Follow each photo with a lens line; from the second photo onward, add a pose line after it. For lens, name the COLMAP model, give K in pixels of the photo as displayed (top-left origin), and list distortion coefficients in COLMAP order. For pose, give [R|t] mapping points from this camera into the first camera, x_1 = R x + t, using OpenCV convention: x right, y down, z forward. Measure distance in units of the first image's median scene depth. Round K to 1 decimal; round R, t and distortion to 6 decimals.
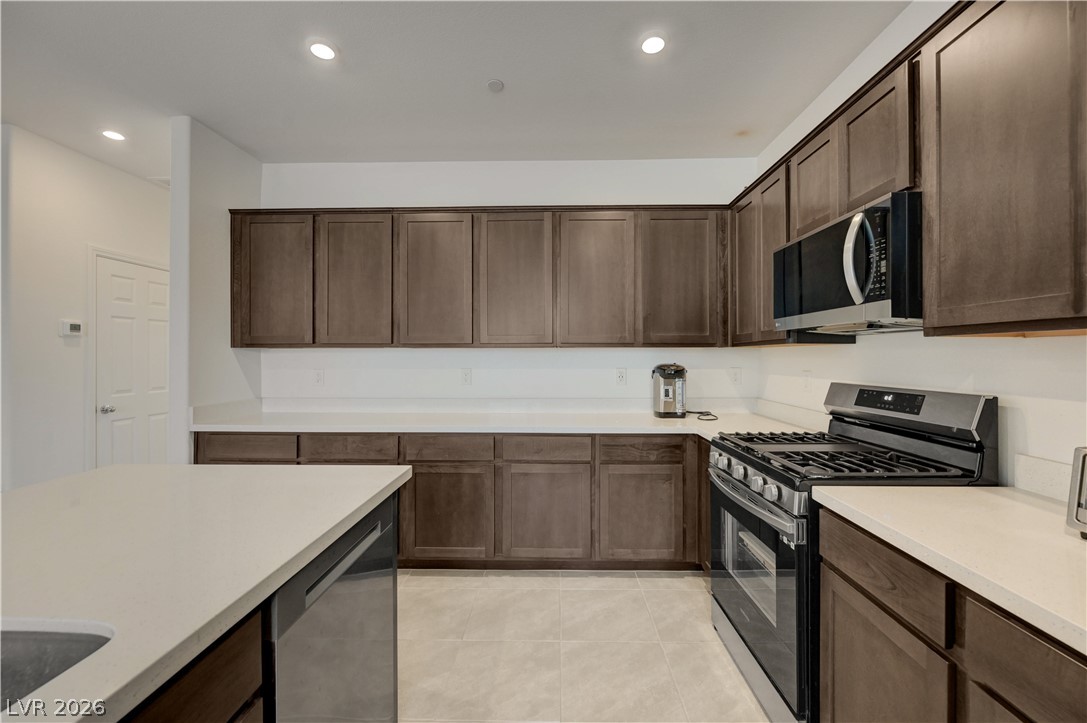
lens RADIAL K [[429.9, 0, 543.7], [0, 429.9, 354.8], [0, 0, 1]] dist [0.002081, 0.000725]
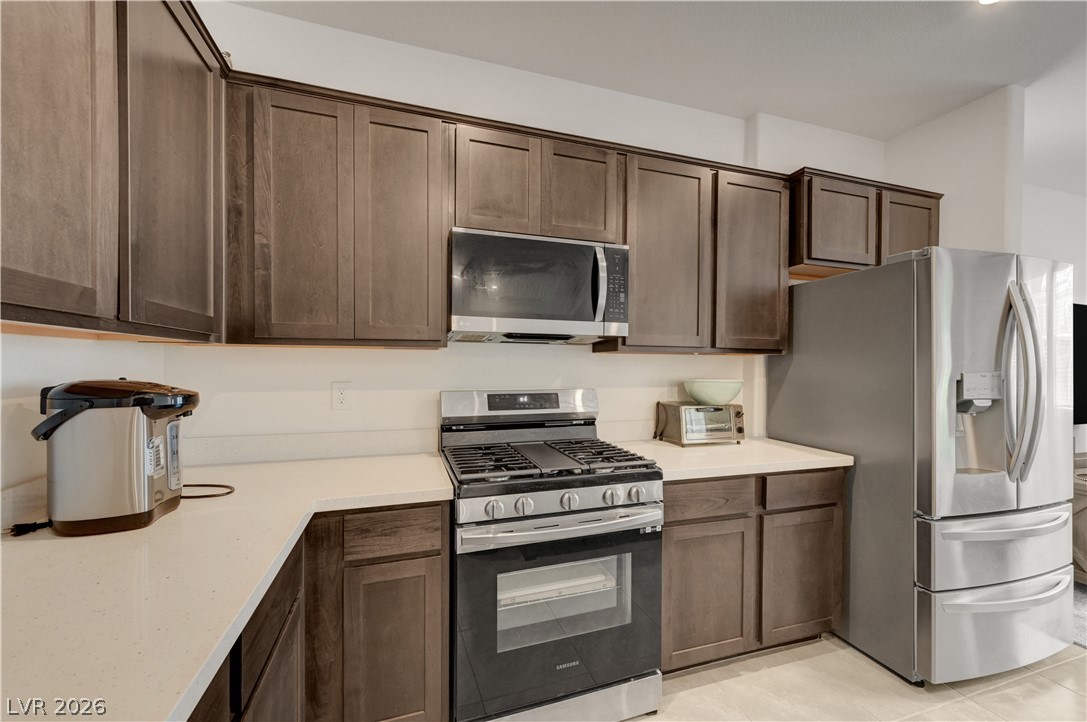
lens RADIAL K [[429.9, 0, 547.4], [0, 429.9, 365.3], [0, 0, 1]] dist [0.002081, 0.000725]
pose [[-0.339865, -0.002192, 0.940472, -0.217827], [-0.008161, 0.999967, -0.000618, 0.005735], [-0.940439, -0.007885, -0.339871, 0.909535]]
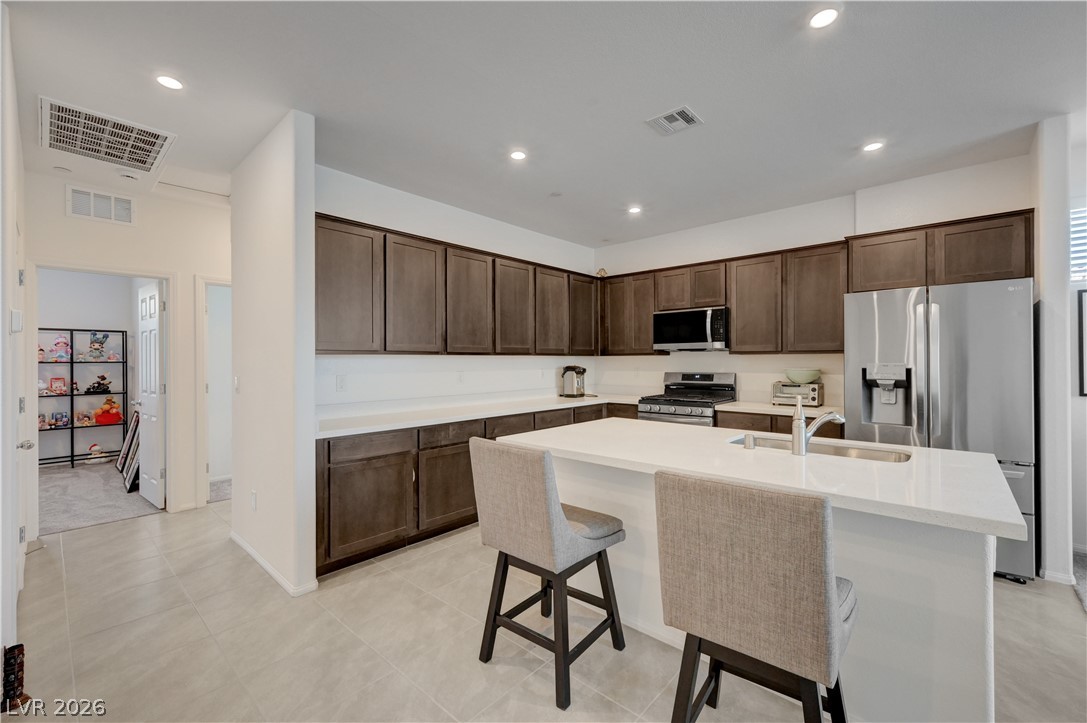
lens RADIAL K [[446.5, 0, 539.9], [0, 446.5, 360.5], [0, 0, 1]] dist [0.016788, 0.000138]
pose [[0.660437, -0.002085, 0.750879, -1.288809], [0.002501, 0.999997, 0.000577, -0.001164], [-0.750877, 0.001497, 0.660440, -0.058411]]
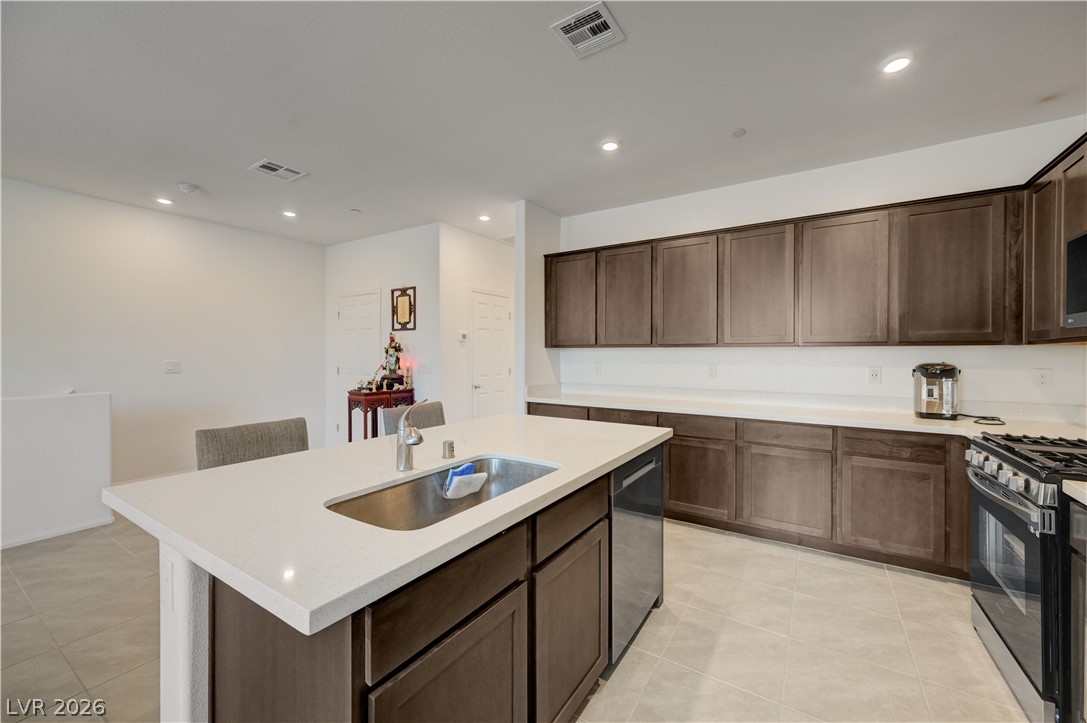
lens RADIAL K [[429.9, 0, 548.6], [0, 429.9, 354.8], [0, 0, 1]] dist [0.002081, 0.000725]
pose [[0.858982, 0.004441, -0.511986, 0.050024], [-0.002746, 0.999988, 0.004067, 0.001487], [0.511998, -0.002088, 0.858984, -0.299563]]
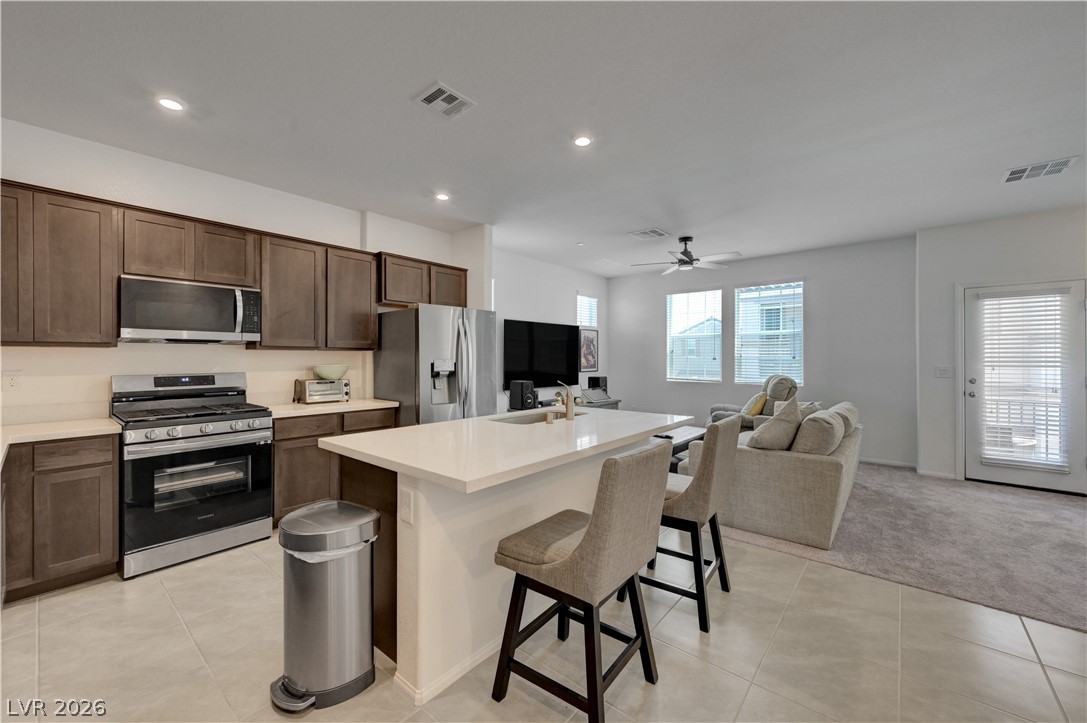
lens RADIAL K [[429.9, 0, 551.8], [0, 429.9, 354.7], [0, 0, 1]] dist [0.002081, 0.000725]
pose [[-0.783799, 0.003269, 0.621006, -1.061685], [-0.001539, 0.999973, -0.007206, 0.003845], [-0.621013, -0.006604, -0.783772, 0.999600]]
